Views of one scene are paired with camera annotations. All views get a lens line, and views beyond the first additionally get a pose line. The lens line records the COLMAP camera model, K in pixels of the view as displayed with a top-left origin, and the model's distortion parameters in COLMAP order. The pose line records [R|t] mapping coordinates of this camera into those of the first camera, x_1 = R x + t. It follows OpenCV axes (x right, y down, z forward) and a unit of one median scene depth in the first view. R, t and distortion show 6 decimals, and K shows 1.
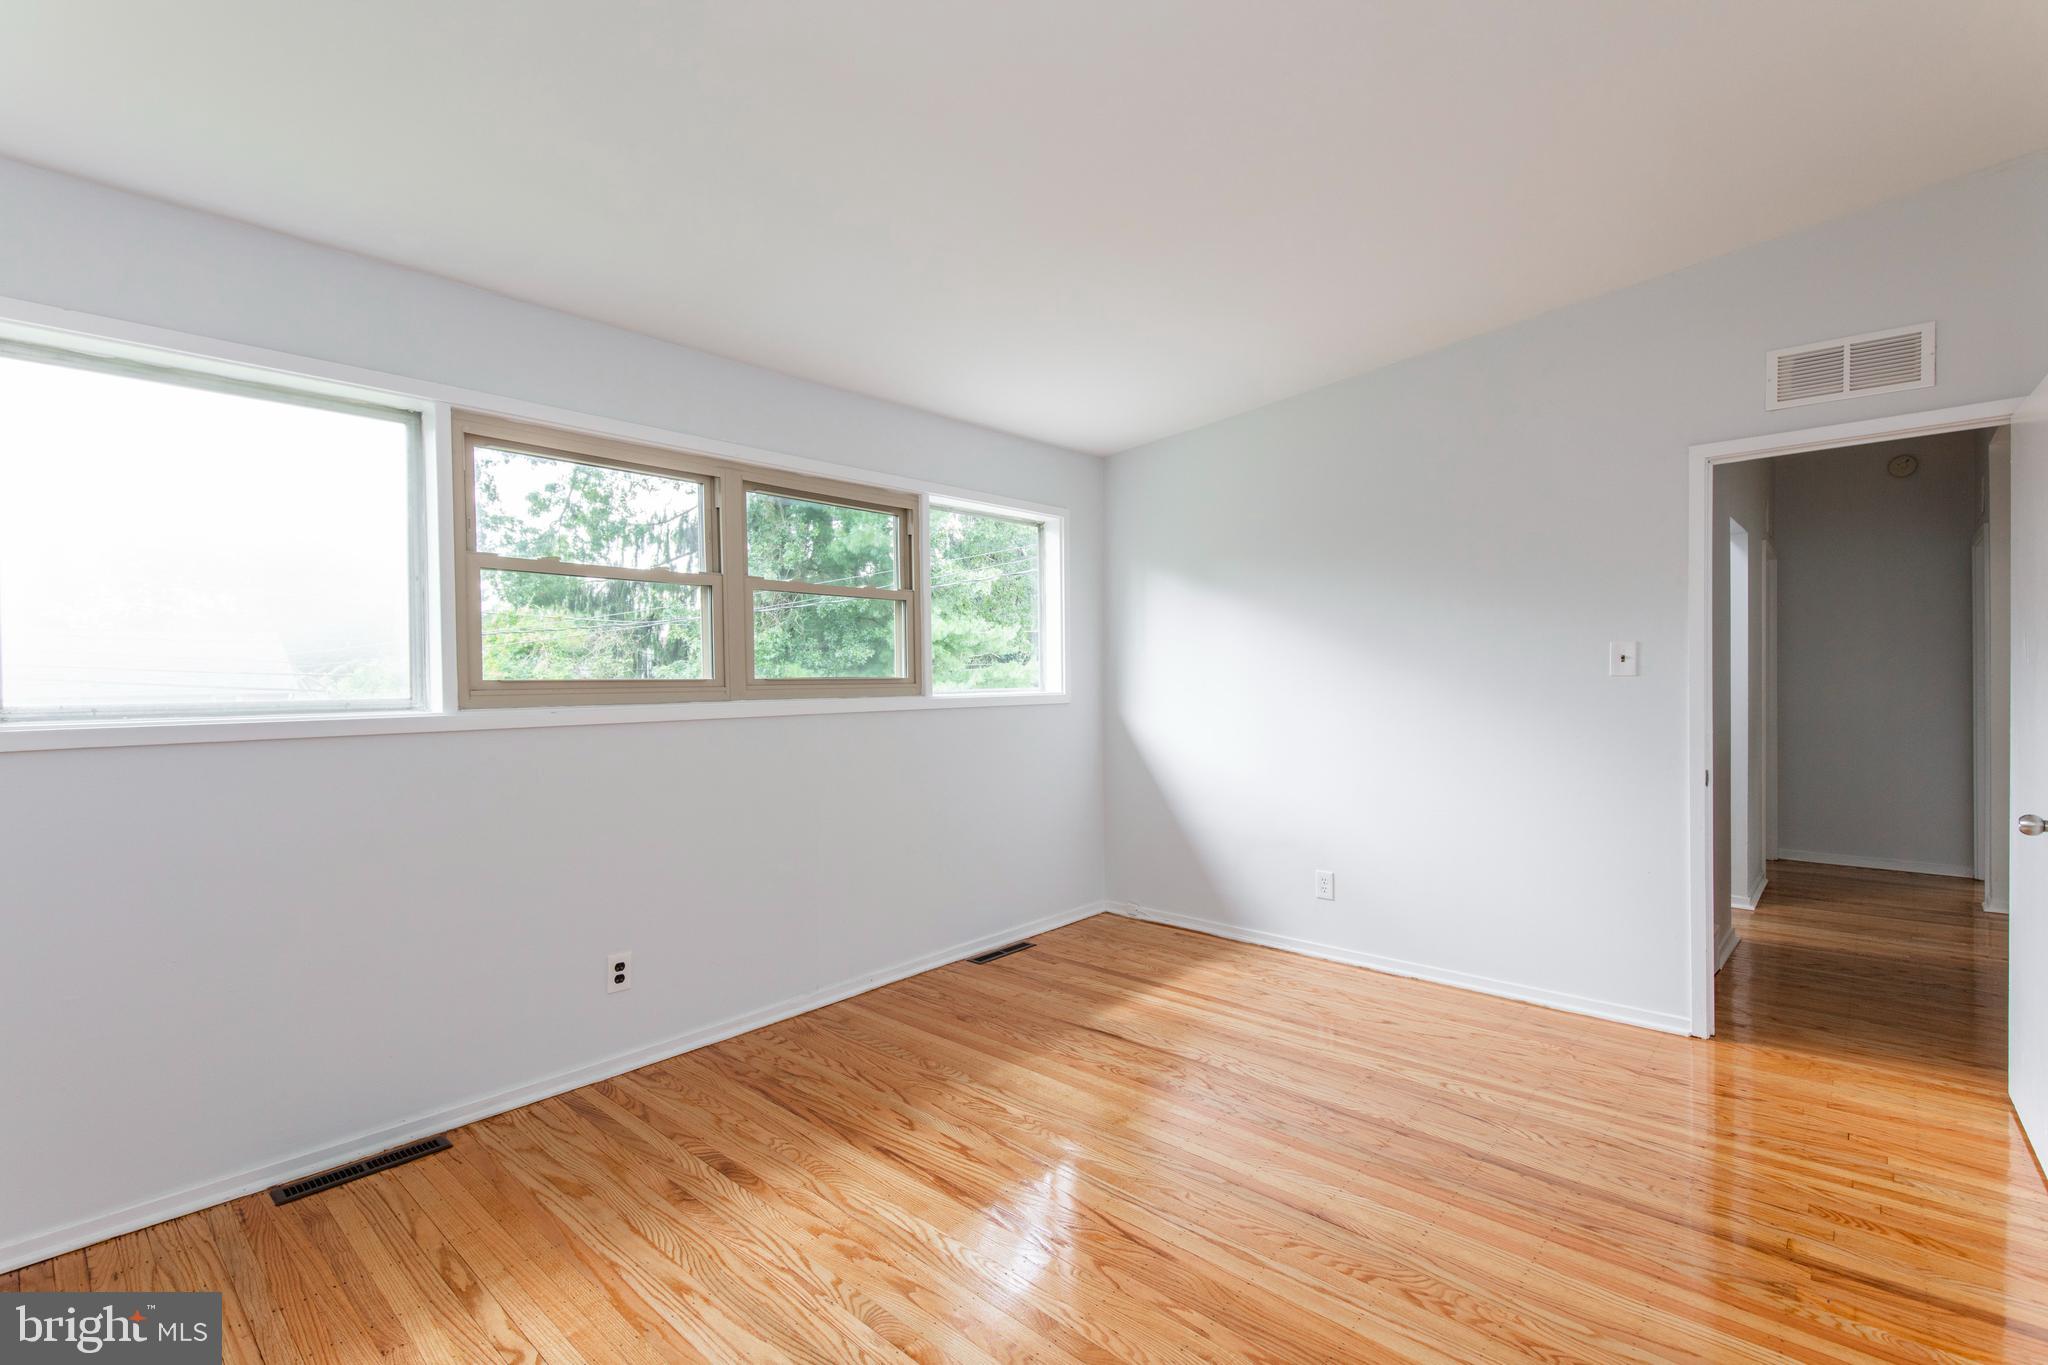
lens RADIAL K [[921.0, 0, 1020.1], [0, 921.0, 686.3], [0, 0, 1]] dist [0.024960, -0.012747]
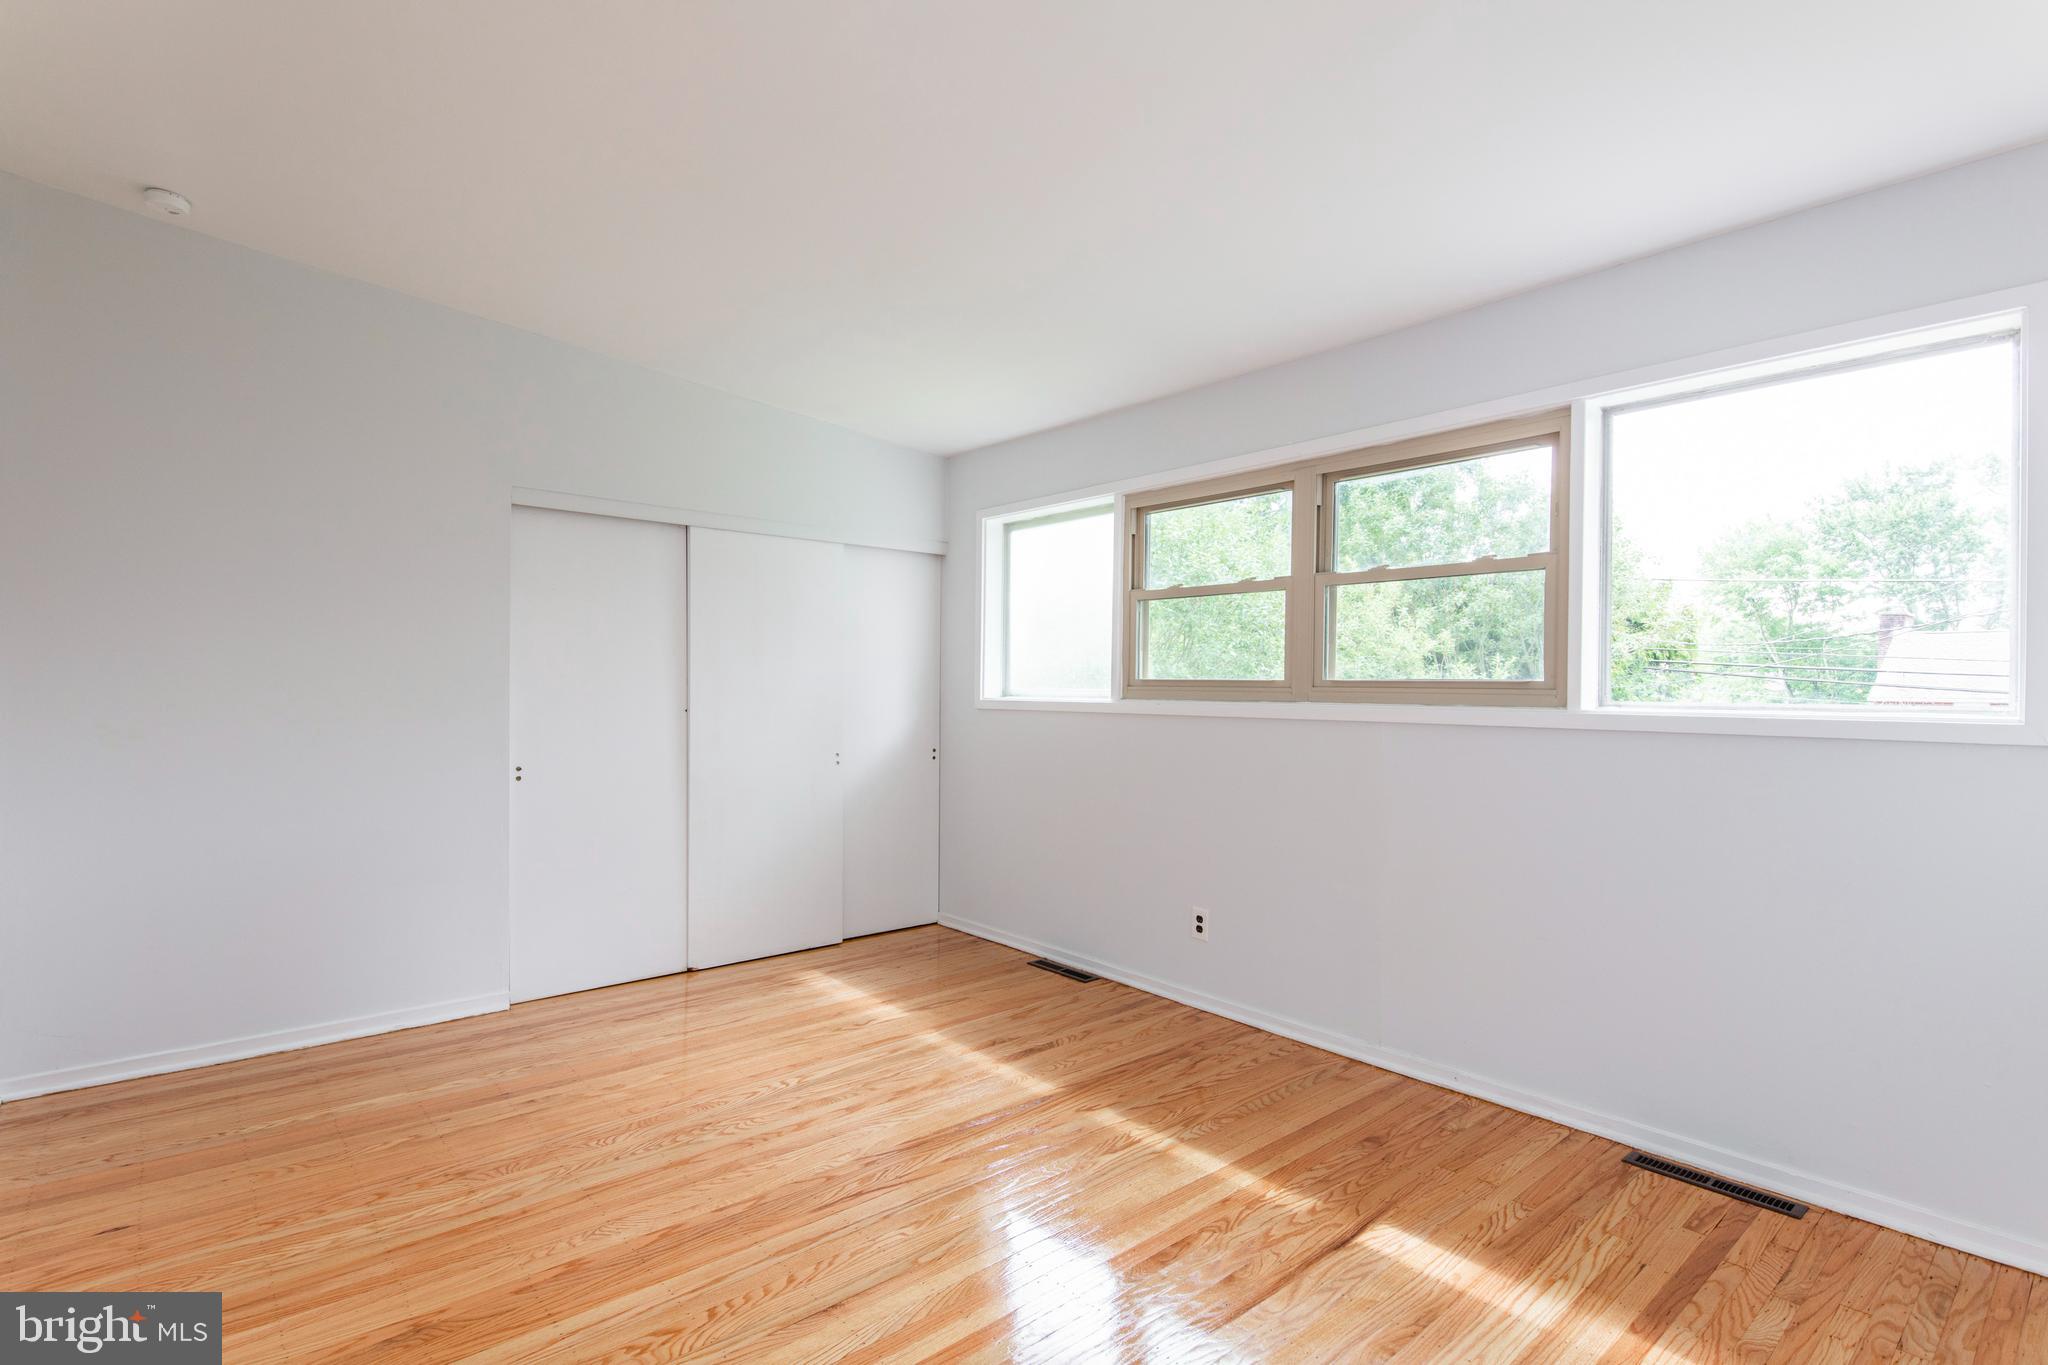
lens RADIAL K [[984.1, 0, 1023.8], [0, 984.1, 698.6], [0, 0, 1]] dist [0.004801, -0.004201]
pose [[-0.120910, 0.022894, -0.992399, 0.851347], [-0.017422, 0.999531, 0.025182, -0.010796], [0.992511, 0.020334, -0.120454, 0.922050]]
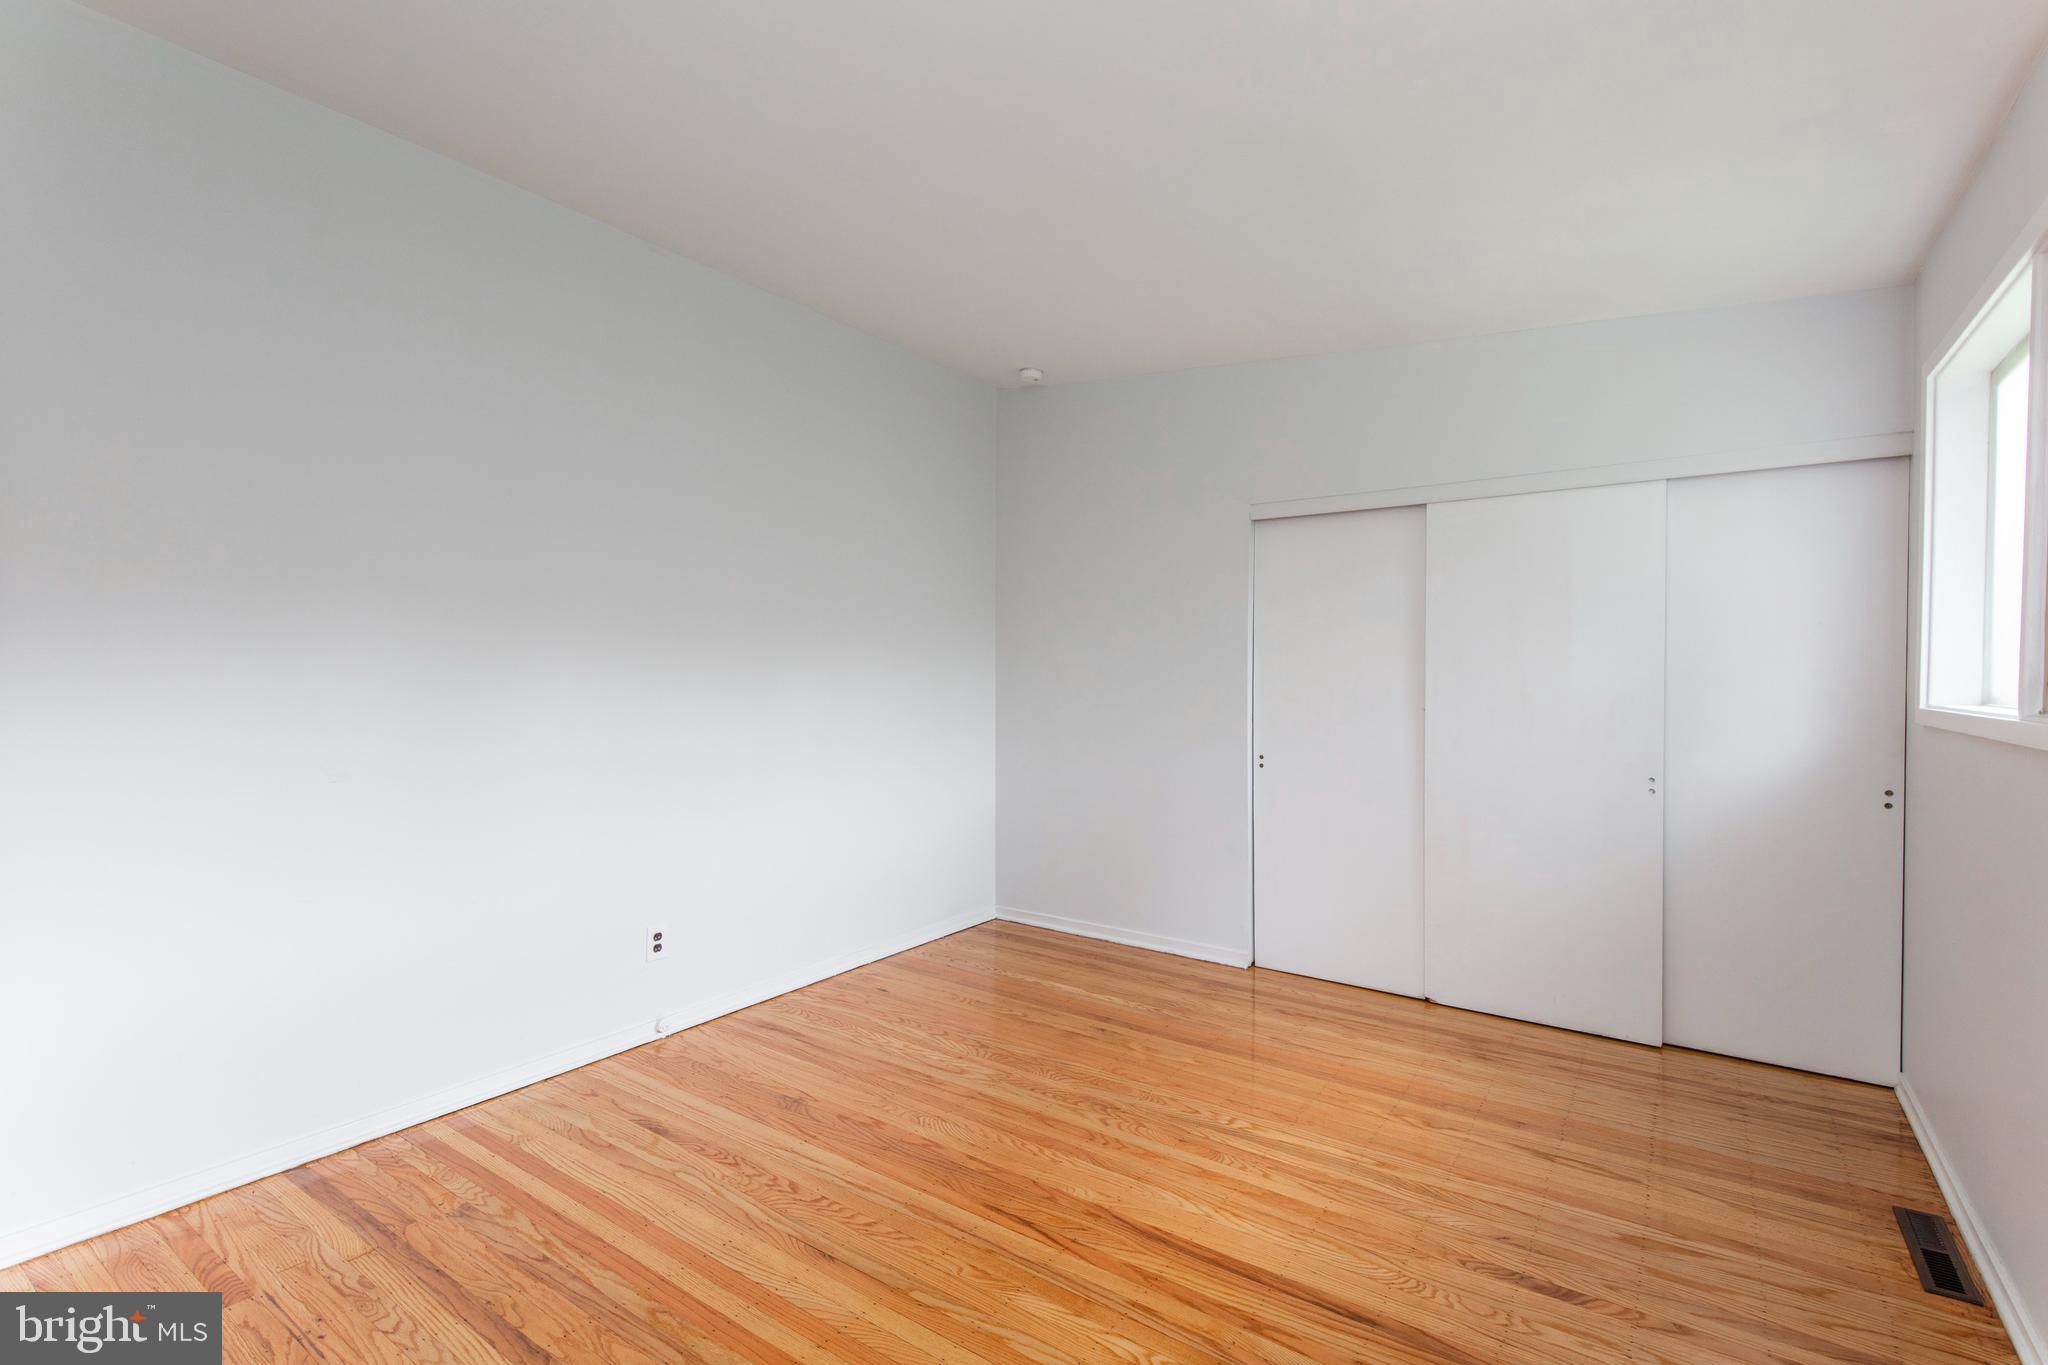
lens RADIAL K [[921.0, 0, 1020.0], [0, 921.0, 675.7], [0, 0, 1]] dist [0.024960, -0.012747]
pose [[-0.992016, 0.007975, -0.125858, 0.172969], [0.005998, 0.999853, 0.016080, -0.015062], [0.125967, 0.015197, -0.991918, 1.396064]]
